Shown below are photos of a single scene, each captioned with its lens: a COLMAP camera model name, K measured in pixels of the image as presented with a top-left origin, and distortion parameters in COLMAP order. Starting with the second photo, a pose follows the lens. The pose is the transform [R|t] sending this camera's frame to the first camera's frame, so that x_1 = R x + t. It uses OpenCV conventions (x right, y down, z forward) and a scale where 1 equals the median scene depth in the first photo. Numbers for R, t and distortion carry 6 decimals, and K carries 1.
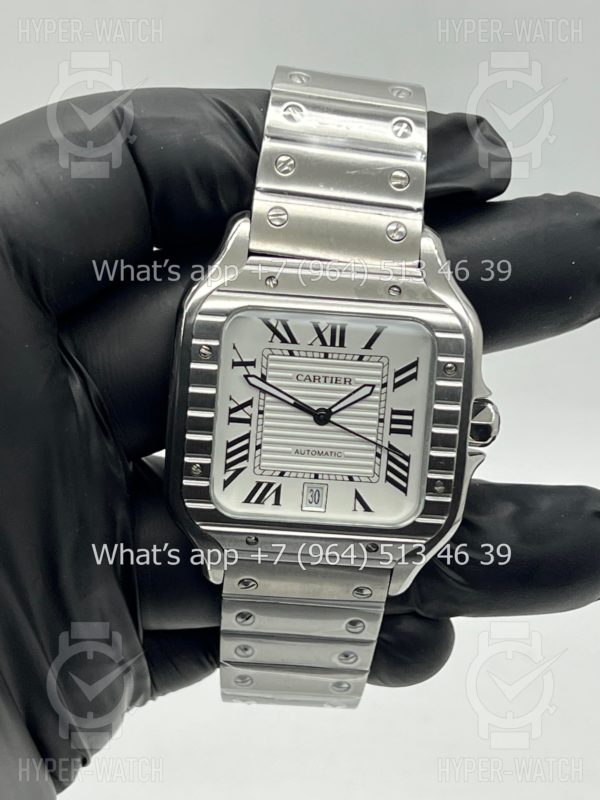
lens RADIAL K [[1884.5, 0, 300.9], [0, 1884.5, 401.7], [0, 0, 1]] dist [0.151169, 0.000000]
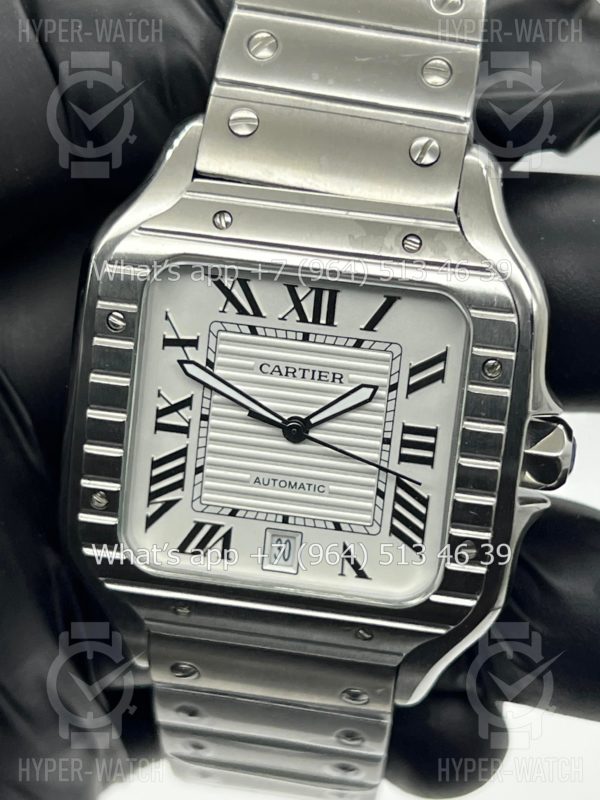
lens RADIAL K [[1884.5, 0, 300.9], [0, 1884.5, 395.9], [0, 0, 1]] dist [0.151169, 0.000000]
pose [[0.988325, 0.057419, -0.141124, 0.104745], [-0.056483, 0.998347, 0.010633, -0.010924], [0.141502, -0.002538, 0.989935, 0.352143]]
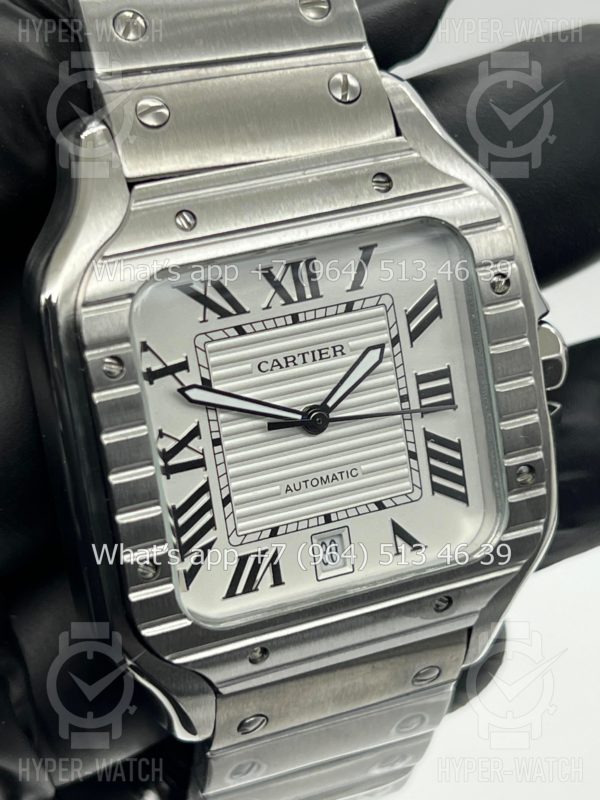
lens RADIAL K [[1884.5, 0, 294.1], [0, 1884.5, 399.6], [0, 0, 1]] dist [0.151169, 0.000000]
pose [[0.924101, -0.279764, 0.260327, -0.147660], [0.275184, 0.959836, 0.054660, -0.032500], [-0.265163, 0.021127, 0.963972, 0.429413]]
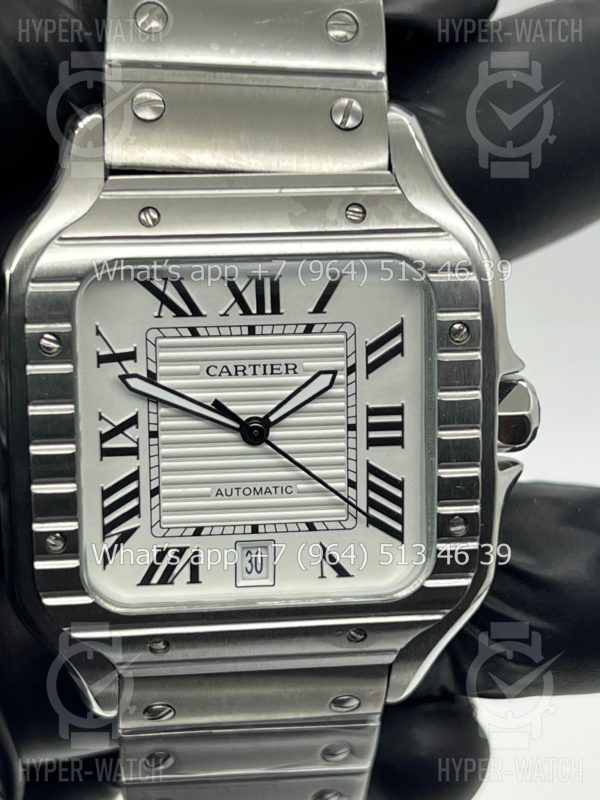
lens RADIAL K [[1884.5, 0, 302.1], [0, 1884.5, 399.5], [0, 0, 1]] dist [0.151169, 0.000000]
pose [[0.992708, -0.101155, 0.065569, -0.012403], [0.099998, 0.994772, 0.020693, -0.013297], [-0.067320, -0.013985, 0.997633, 0.394924]]
